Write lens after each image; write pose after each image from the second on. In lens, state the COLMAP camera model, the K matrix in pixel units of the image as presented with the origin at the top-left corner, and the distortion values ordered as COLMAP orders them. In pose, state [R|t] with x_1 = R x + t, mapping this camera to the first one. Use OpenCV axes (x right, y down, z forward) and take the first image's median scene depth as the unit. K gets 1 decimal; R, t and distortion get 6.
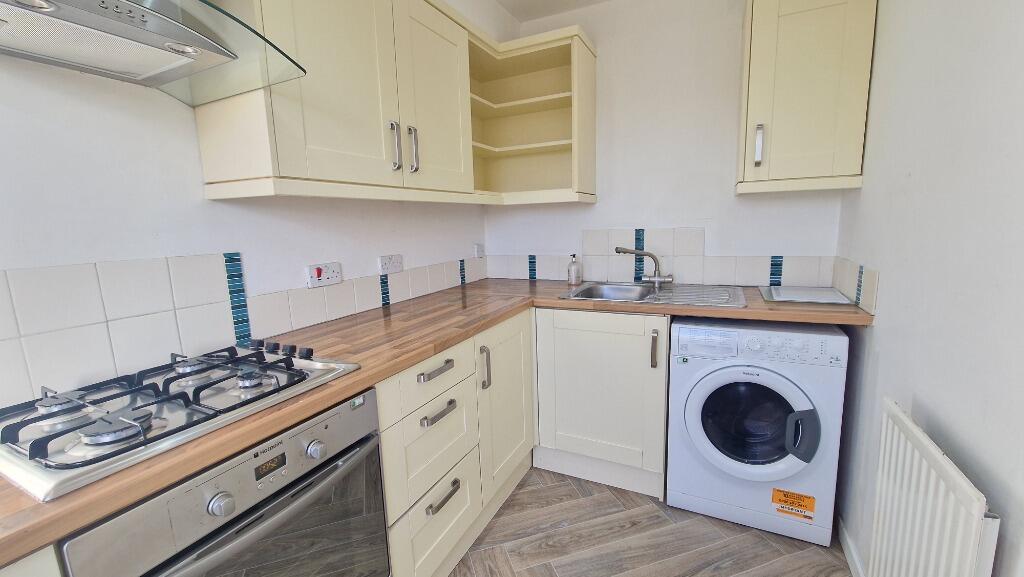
lens RADIAL K [[420.4, 0, 511.4], [0, 420.4, 288.1], [0, 0, 1]] dist [-0.000292, -0.000093]
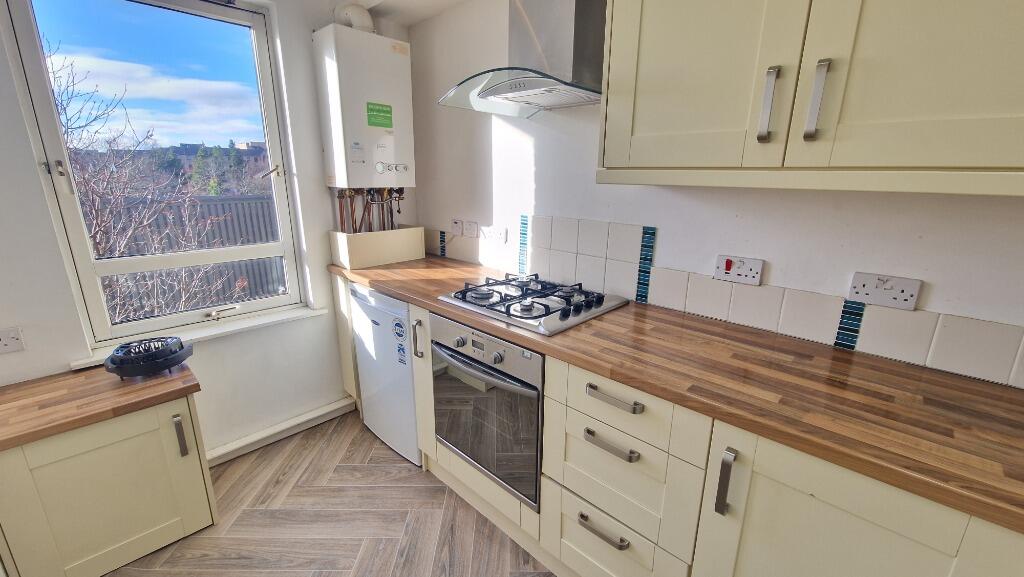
lens RADIAL K [[420.4, 0, 511.8], [0, 420.4, 287.3], [0, 0, 1]] dist [-0.000292, -0.000093]
pose [[-0.311375, 0.275770, -0.909393, 0.565422], [-0.144877, 0.932005, 0.332232, -0.252050], [0.939179, 0.235199, -0.250250, 0.923593]]
